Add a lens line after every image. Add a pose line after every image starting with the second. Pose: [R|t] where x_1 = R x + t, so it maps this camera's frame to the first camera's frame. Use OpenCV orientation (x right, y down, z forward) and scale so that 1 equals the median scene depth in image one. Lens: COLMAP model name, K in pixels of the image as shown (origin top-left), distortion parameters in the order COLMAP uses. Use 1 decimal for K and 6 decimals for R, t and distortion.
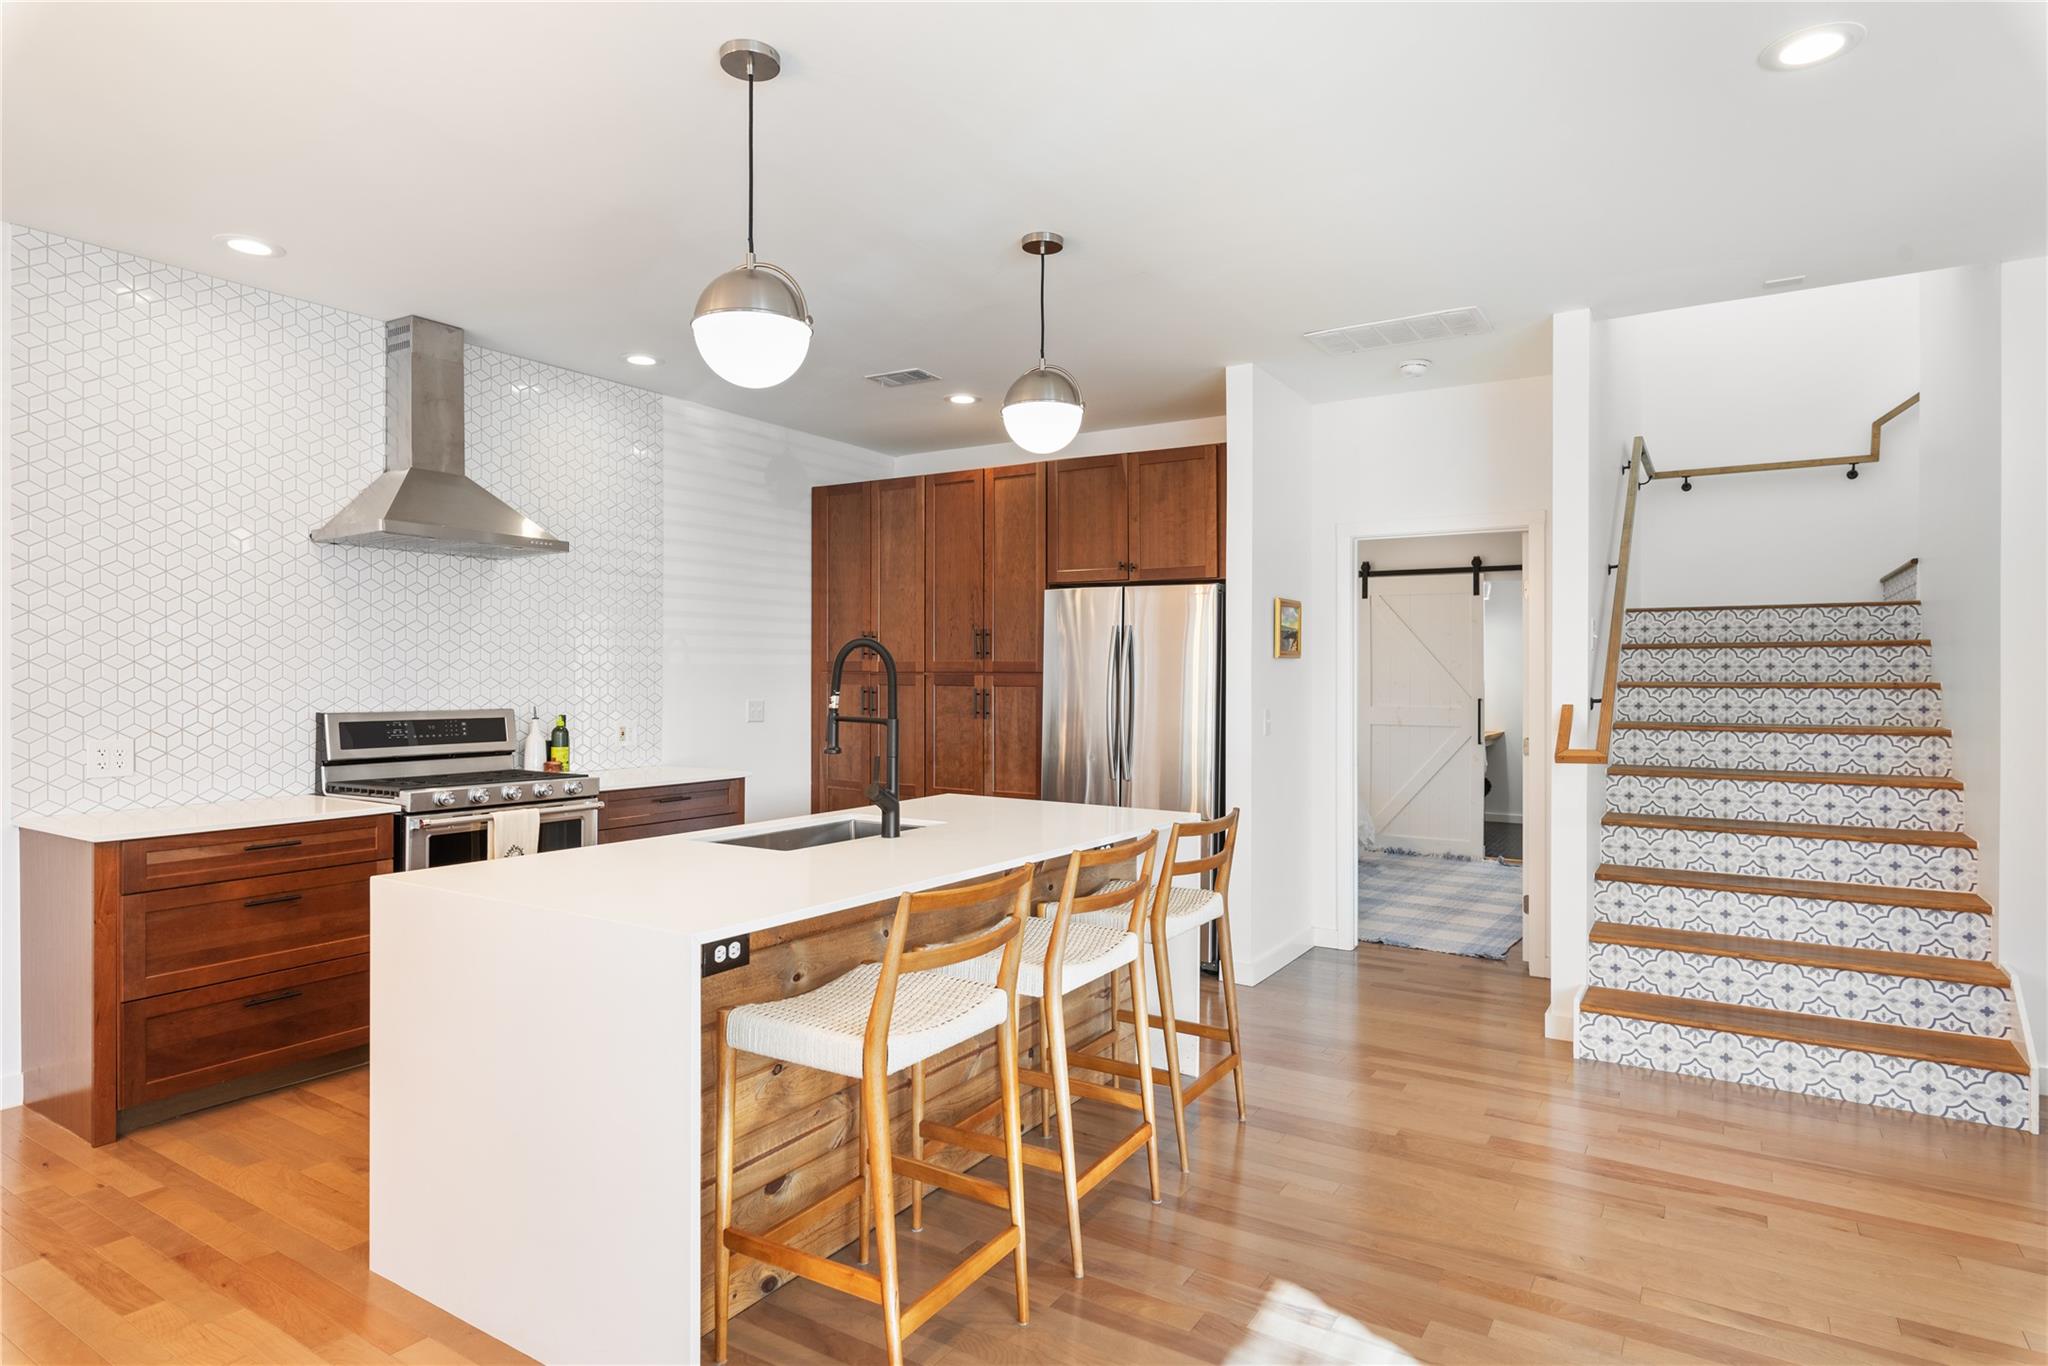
lens RADIAL K [[1101.9, 0, 1044.2], [0, 1101.9, 680.1], [0, 0, 1]] dist [-0.003396, -0.000341]
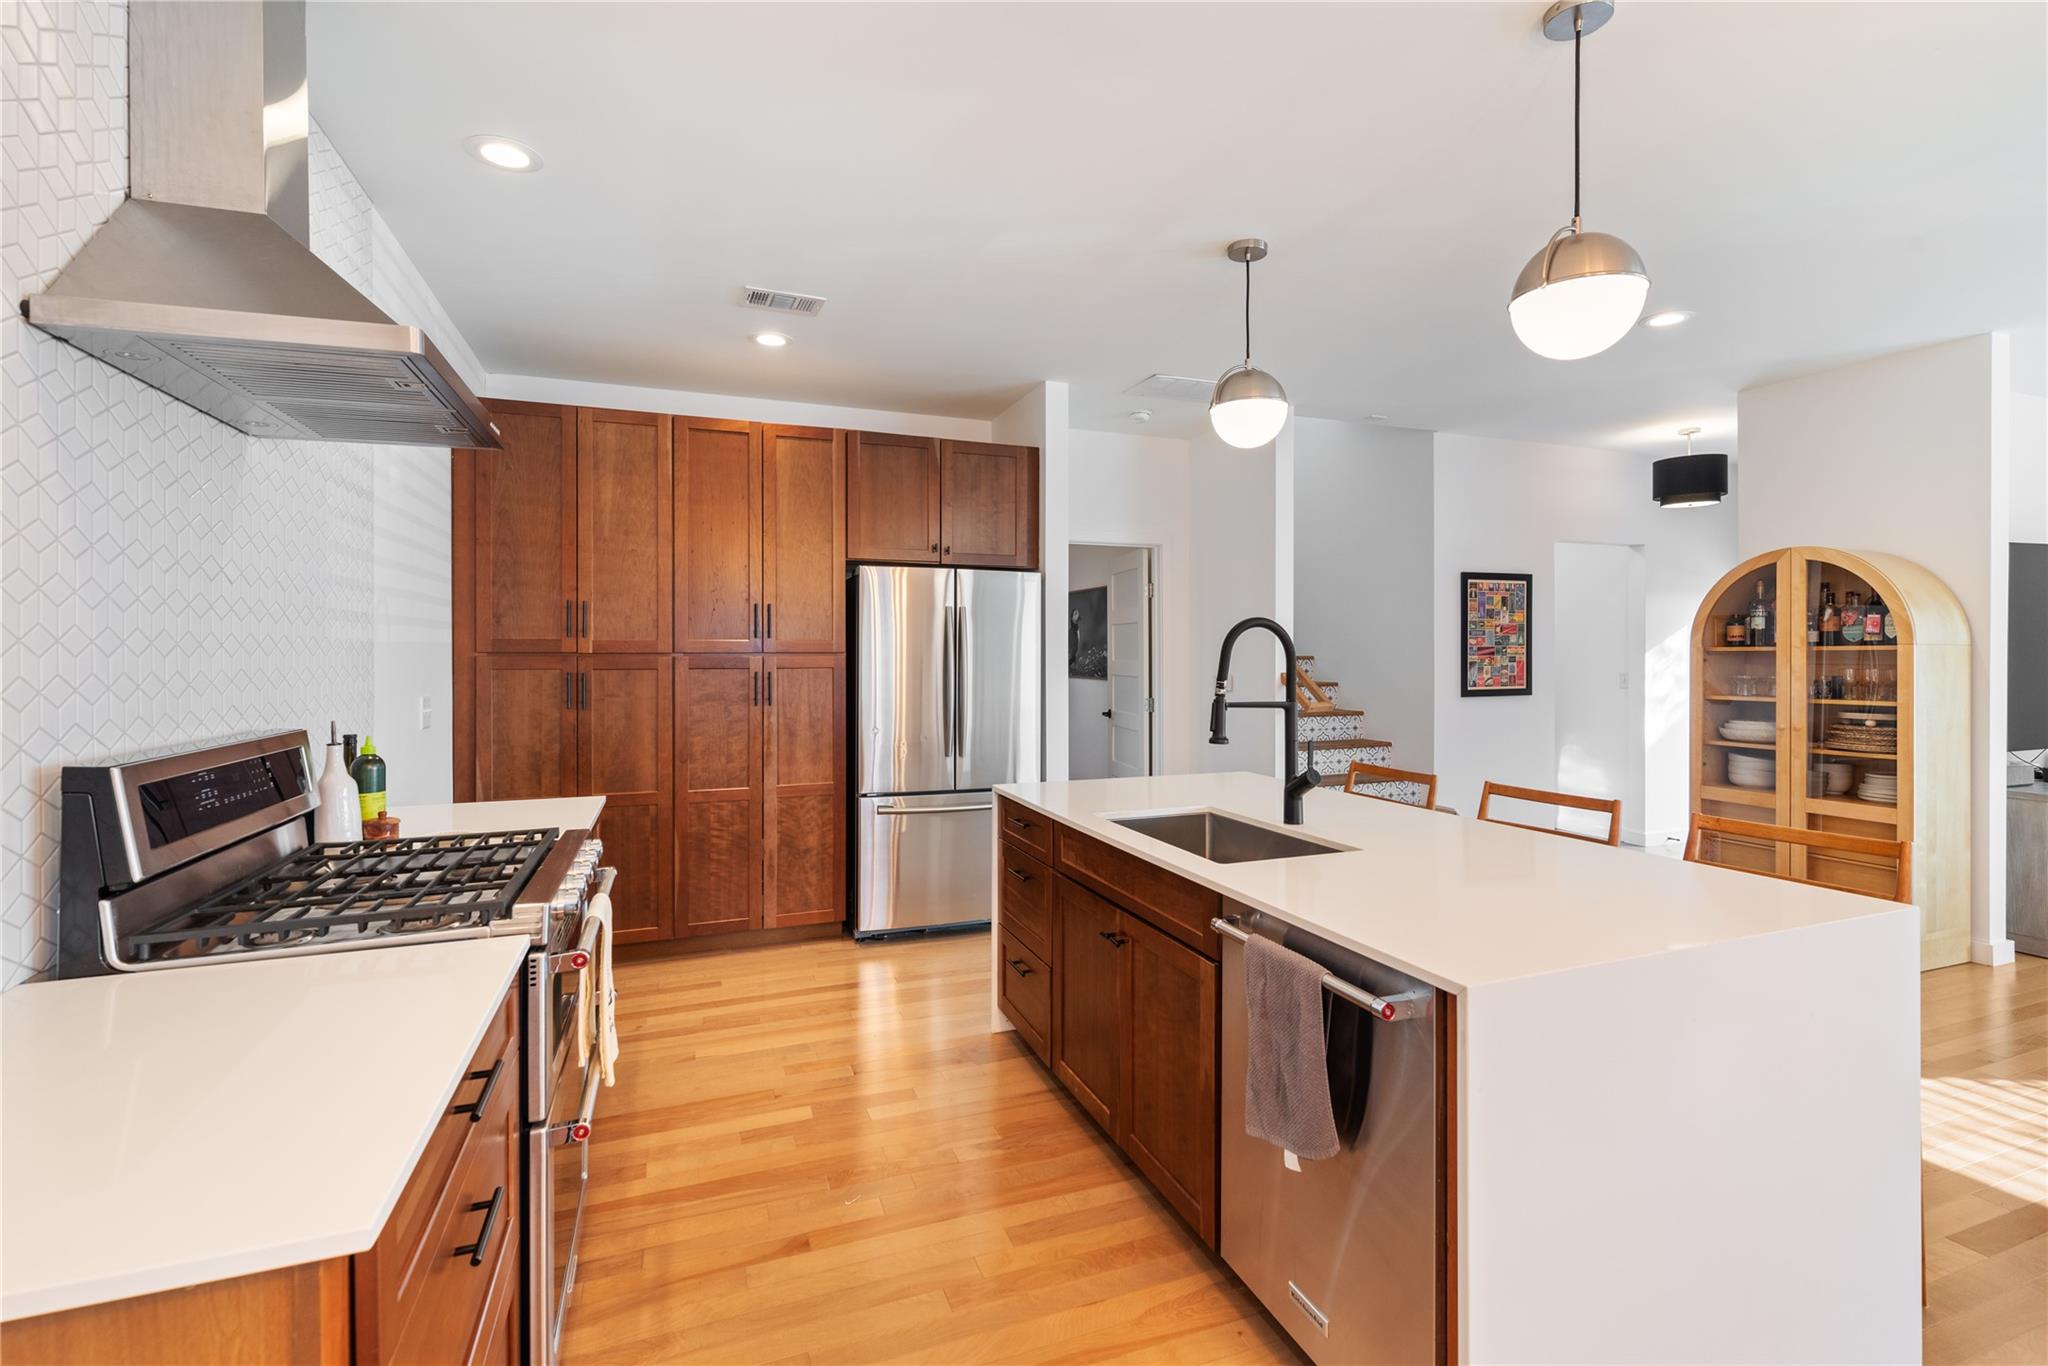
lens RADIAL K [[922.7, 0, 1033.4], [0, 922.7, 655.0], [0, 0, 1]] dist [0.001097, 0.000593]
pose [[0.607140, -0.007721, 0.794557, -0.615025], [0.008390, 0.999959, 0.003306, -0.007359], [-0.794551, 0.004659, 0.607180, 0.455283]]
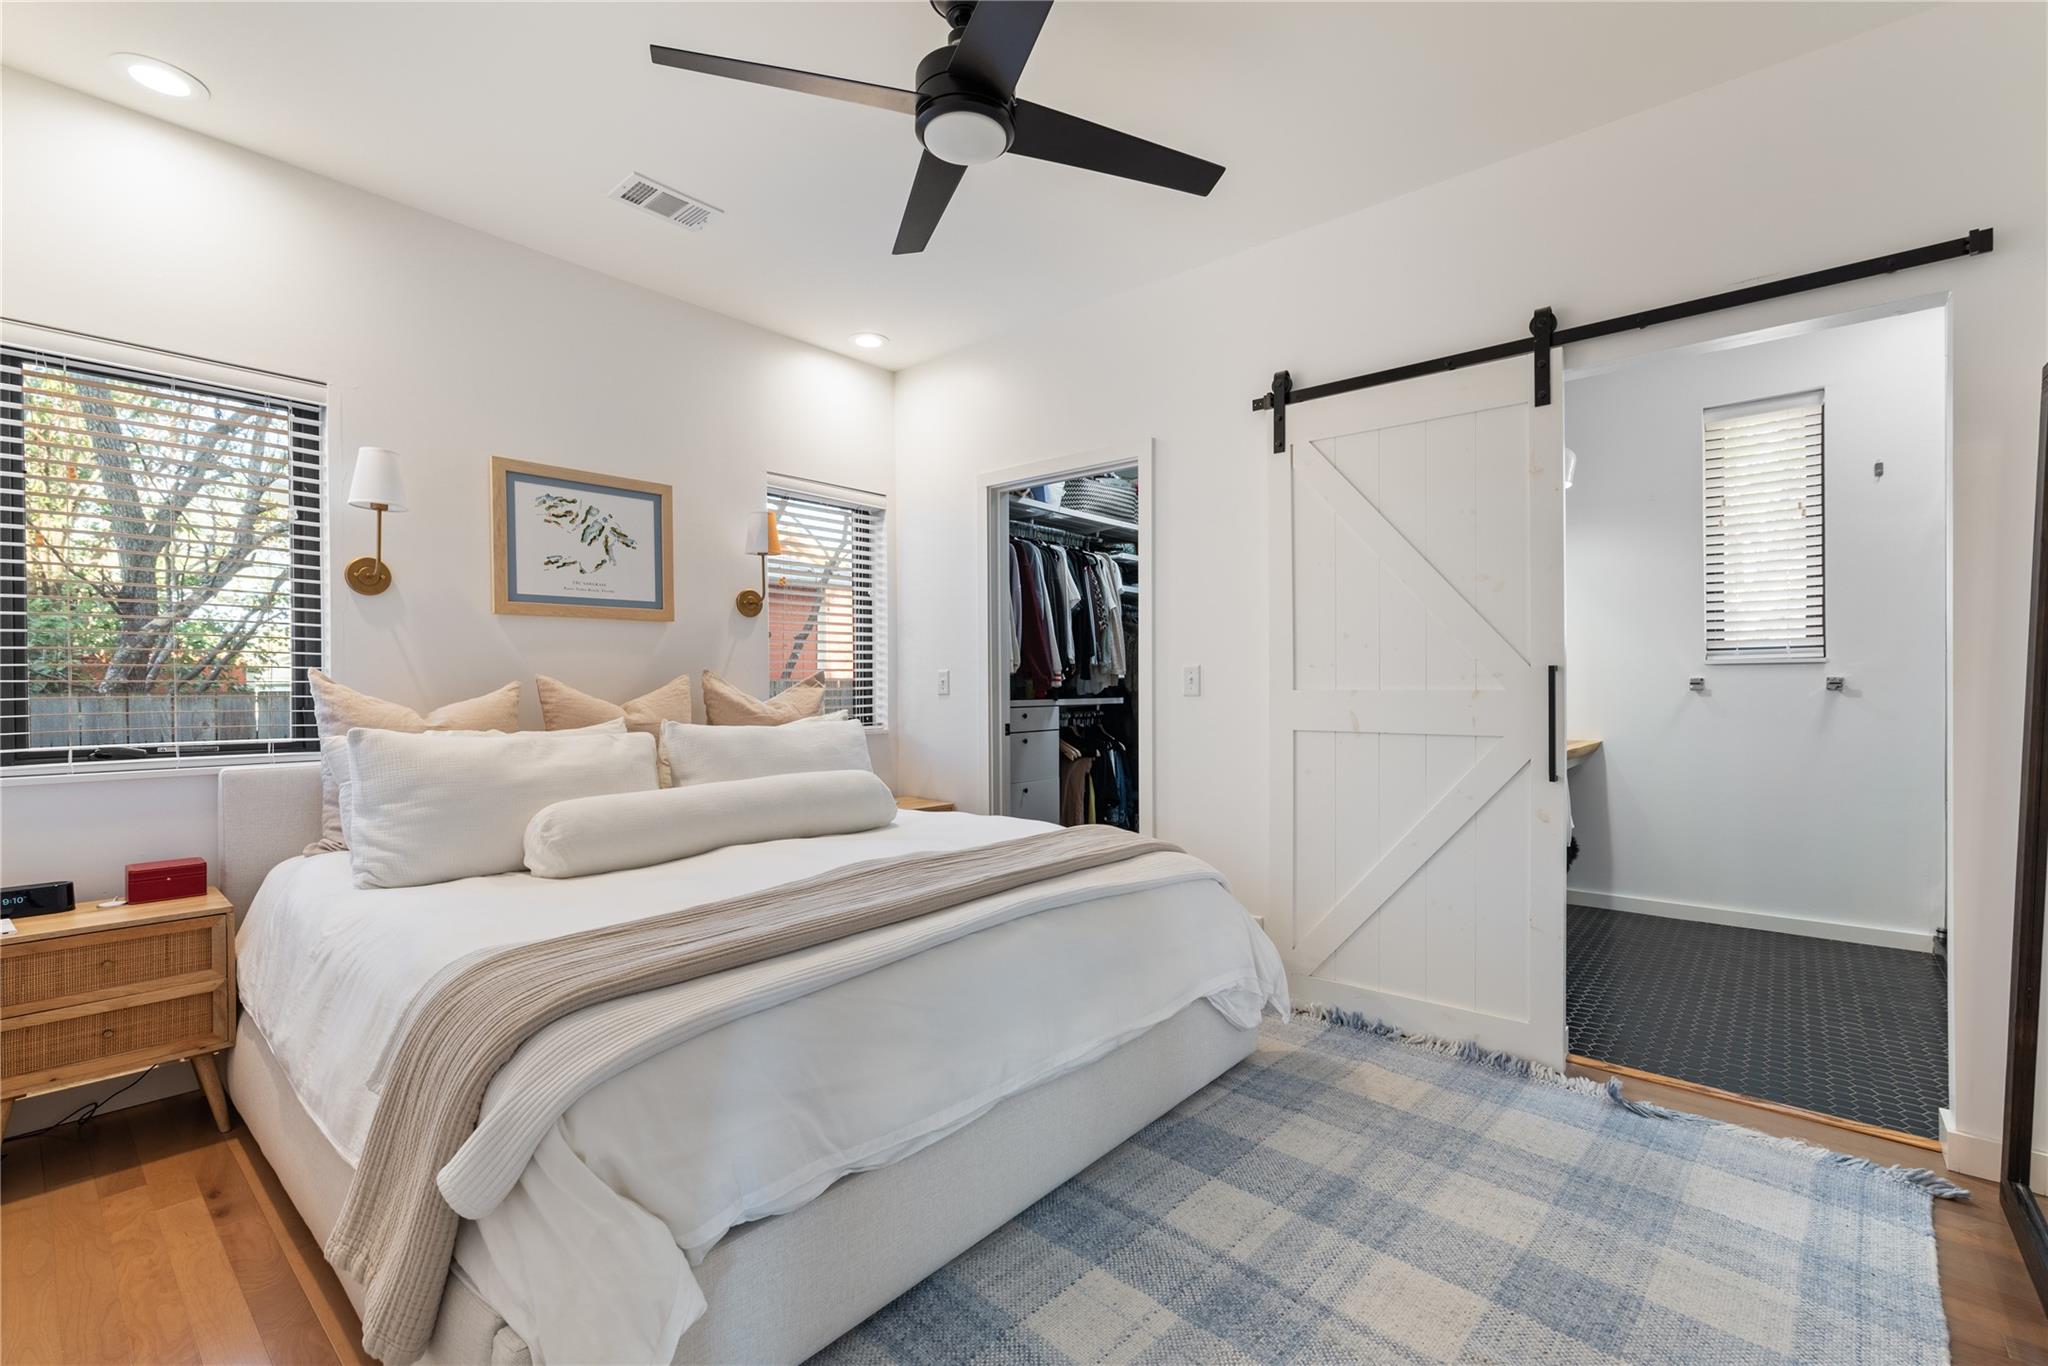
lens RADIAL K [[900.1, 0, 1024.8], [0, 900.1, 682.0], [0, 0, 1]] dist [0.001745, -0.000101]
pose [[0.988509, -0.004274, -0.151099, 0.441768], [0.003796, 0.999987, -0.003454, 0.039936], [0.151111, 0.002841, 0.988513, 1.121445]]
